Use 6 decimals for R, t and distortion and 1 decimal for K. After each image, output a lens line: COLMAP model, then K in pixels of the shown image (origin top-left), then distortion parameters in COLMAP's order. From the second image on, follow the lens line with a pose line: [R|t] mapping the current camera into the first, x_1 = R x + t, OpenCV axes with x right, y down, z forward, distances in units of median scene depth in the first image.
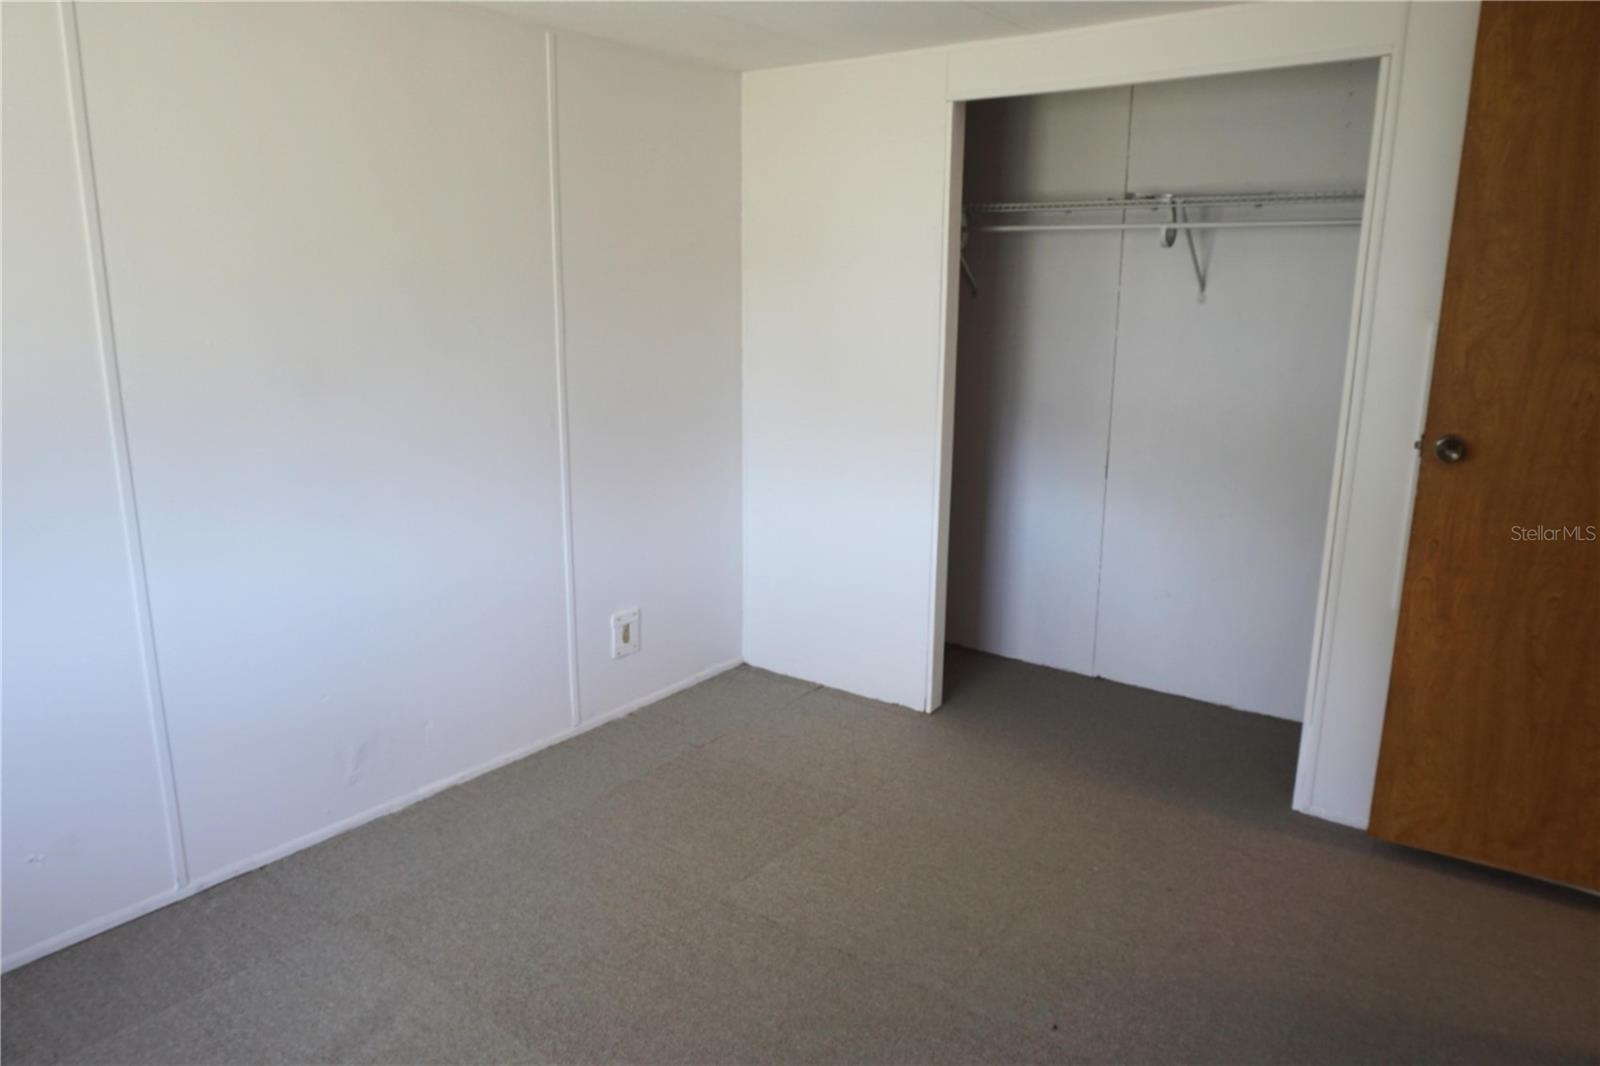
lens RADIAL K [[1061.0, 0, 800.7], [0, 1061.0, 534.2], [0, 0, 1]] dist [-0.043754, 0.019420]
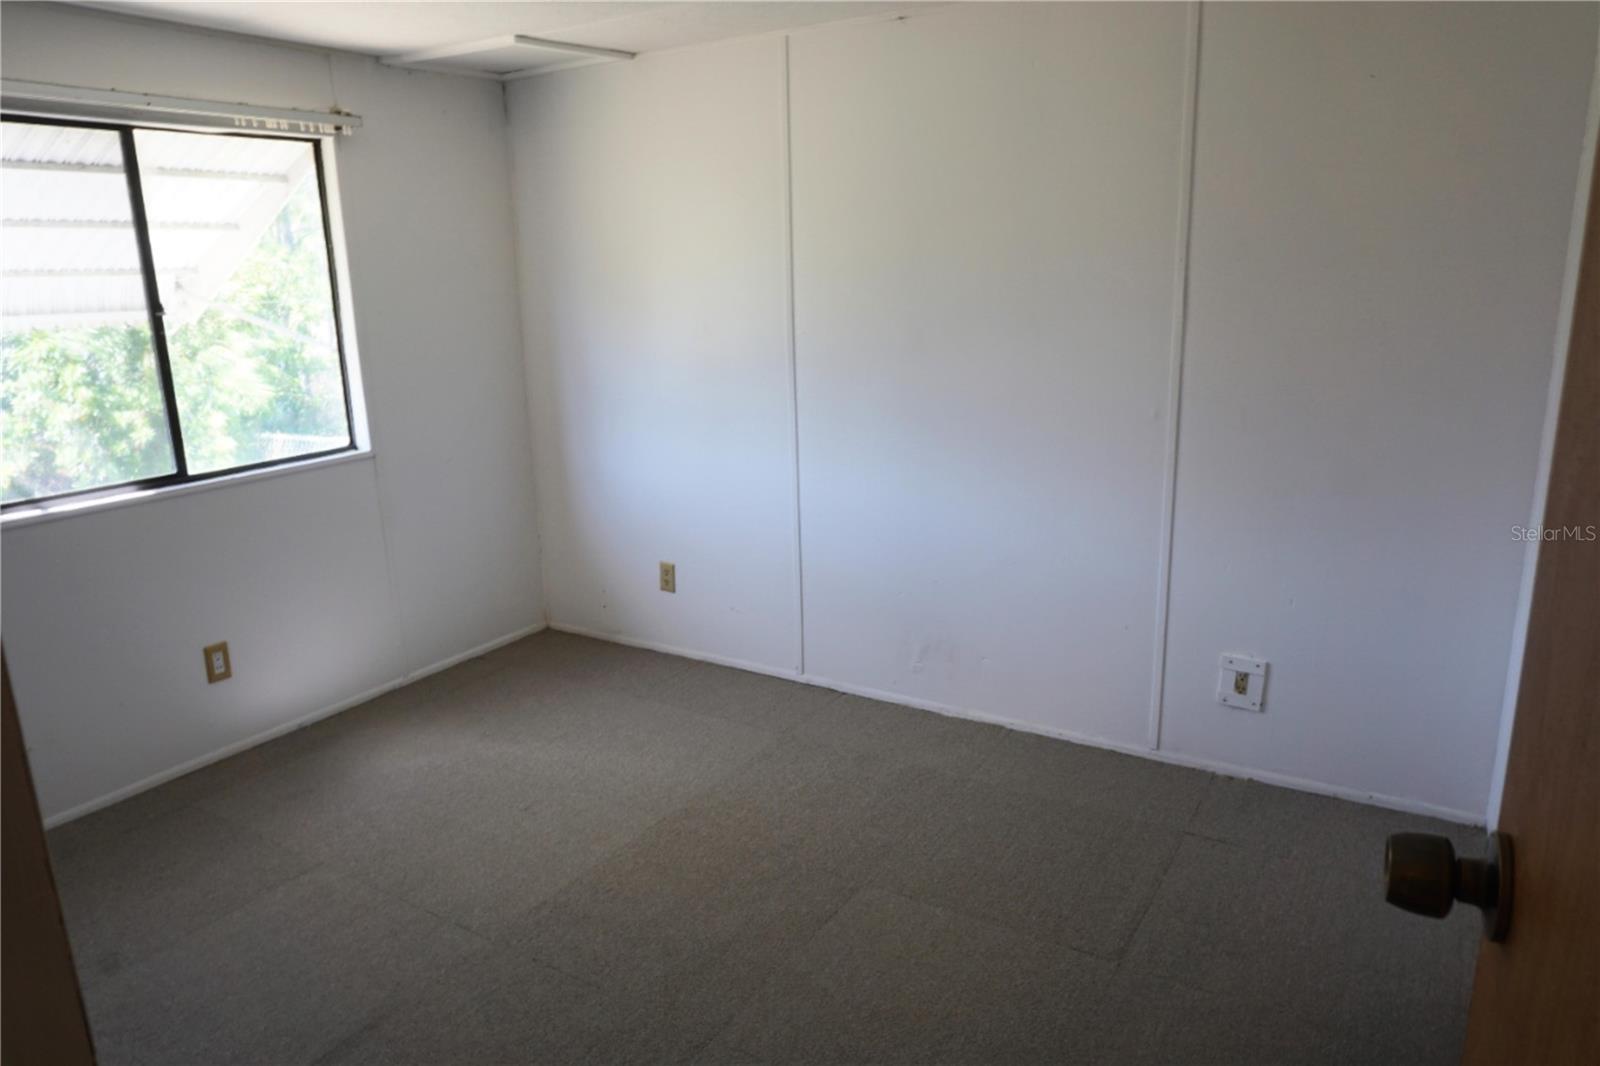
lens RADIAL K [[1061.0, 0, 802.0], [0, 1061.0, 531.9], [0, 0, 1]] dist [-0.043754, 0.019420]
pose [[0.096671, 0.243802, -0.964995, 0.570042], [-0.200839, 0.954371, 0.220998, -0.132152], [0.974843, 0.172444, 0.141225, 0.534962]]
